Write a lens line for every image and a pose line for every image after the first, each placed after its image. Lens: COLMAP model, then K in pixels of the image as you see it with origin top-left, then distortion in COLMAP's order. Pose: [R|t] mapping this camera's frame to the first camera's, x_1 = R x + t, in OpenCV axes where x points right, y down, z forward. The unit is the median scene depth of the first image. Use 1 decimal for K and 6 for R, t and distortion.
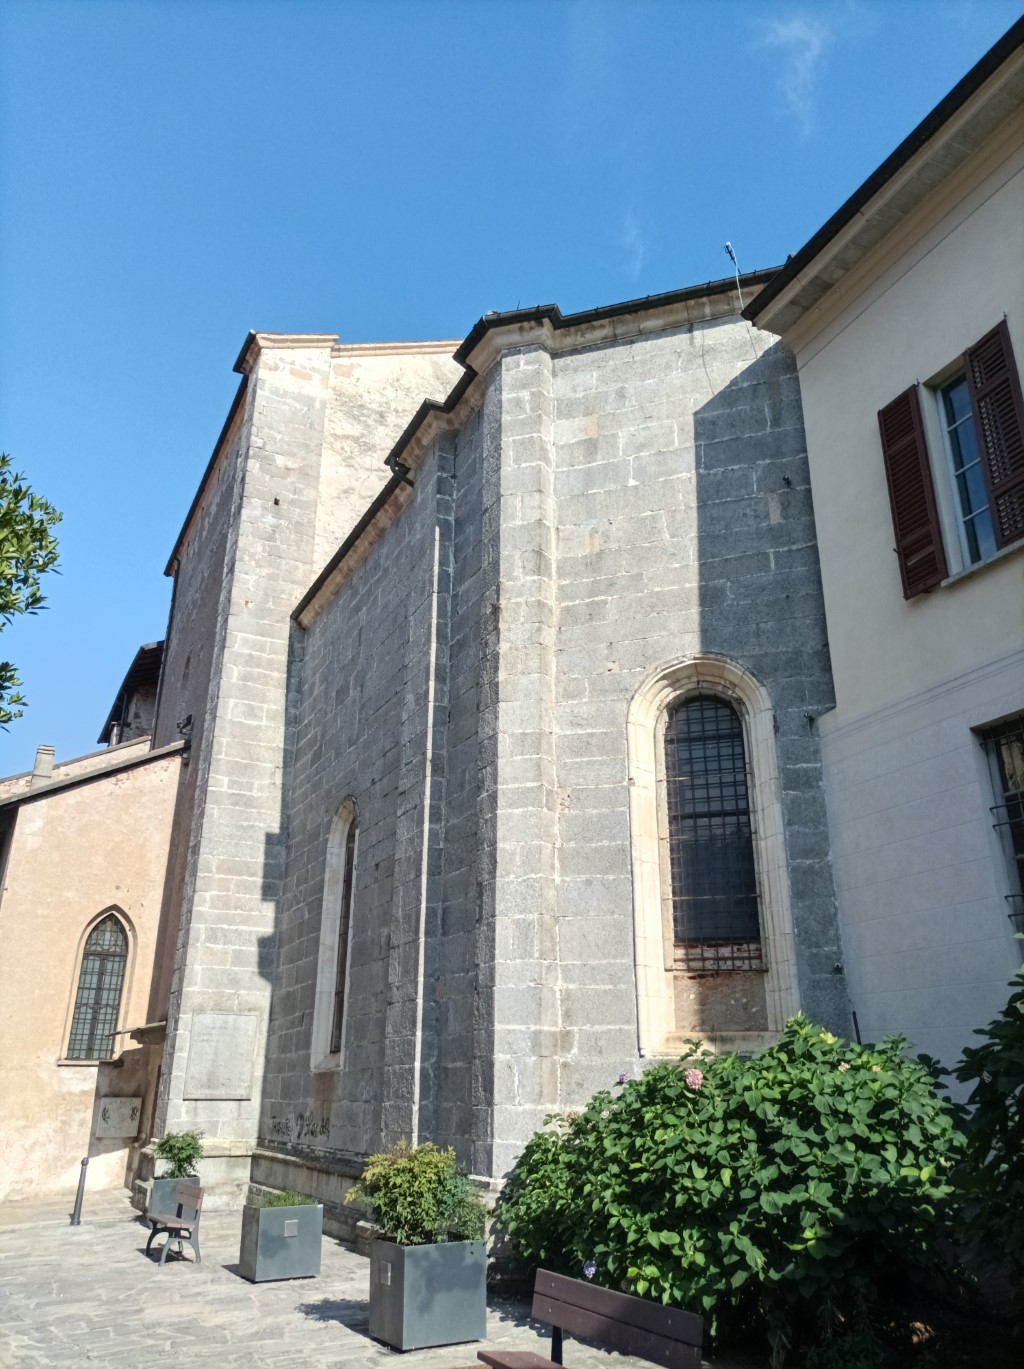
lens RADIAL K [[1026.5, 0, 515.4], [0, 1026.5, 683.8], [0, 0, 1]] dist [0.022467, -0.004670]
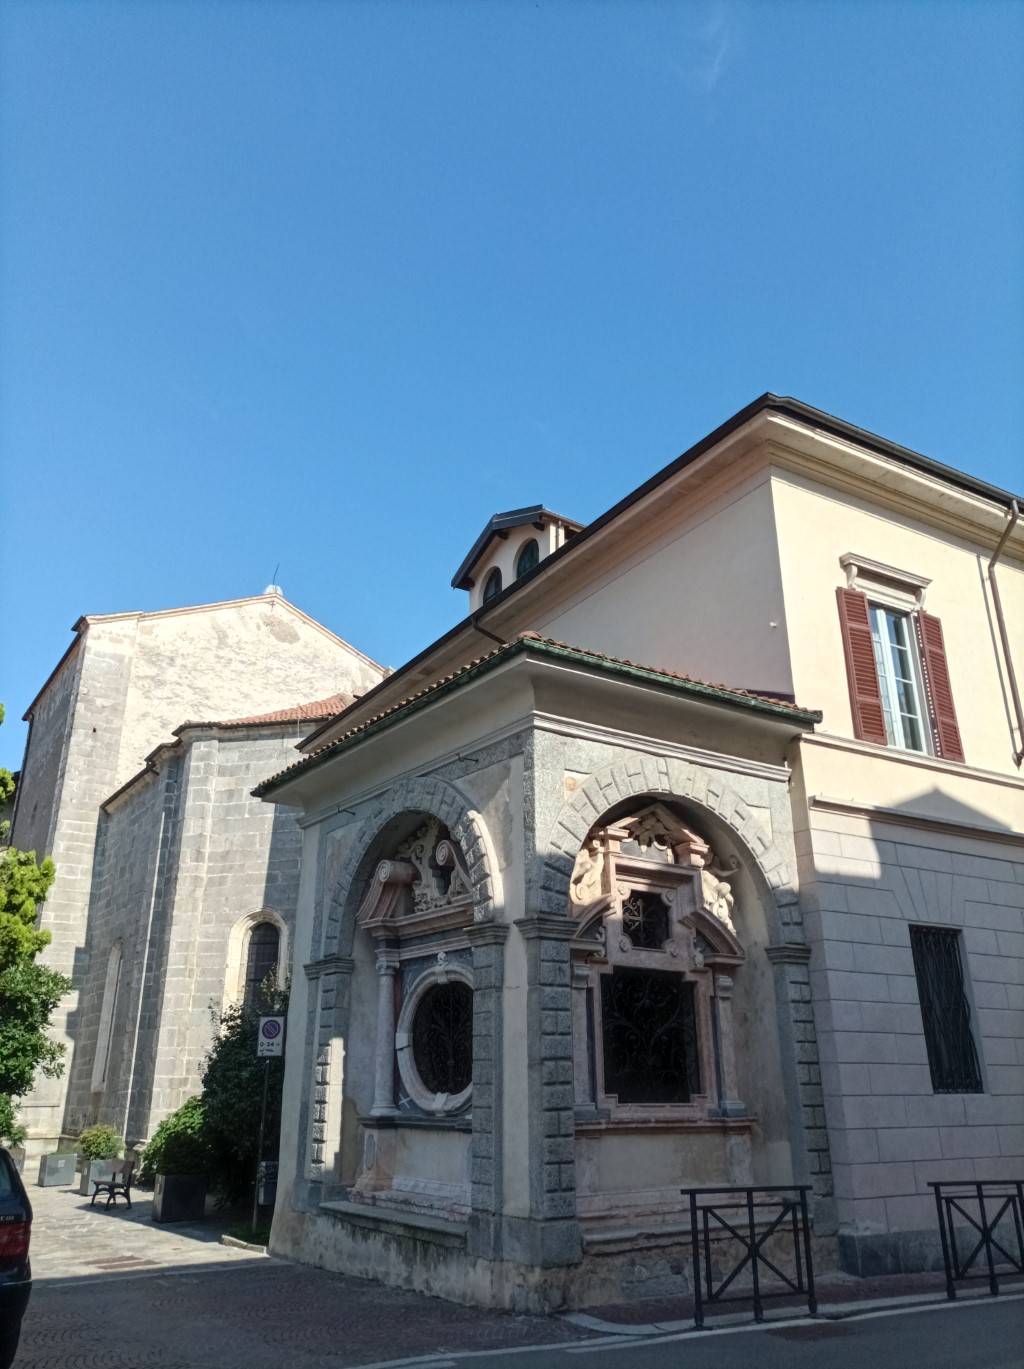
lens RADIAL K [[1026.5, 0, 509.9], [0, 1026.5, 688.6], [0, 0, 1]] dist [0.022467, -0.004670]
pose [[0.993517, 0.033458, 0.108650, 0.363580], [-0.034406, 0.999384, 0.006861, -0.431538], [-0.108353, -0.010555, 0.994056, -1.029800]]
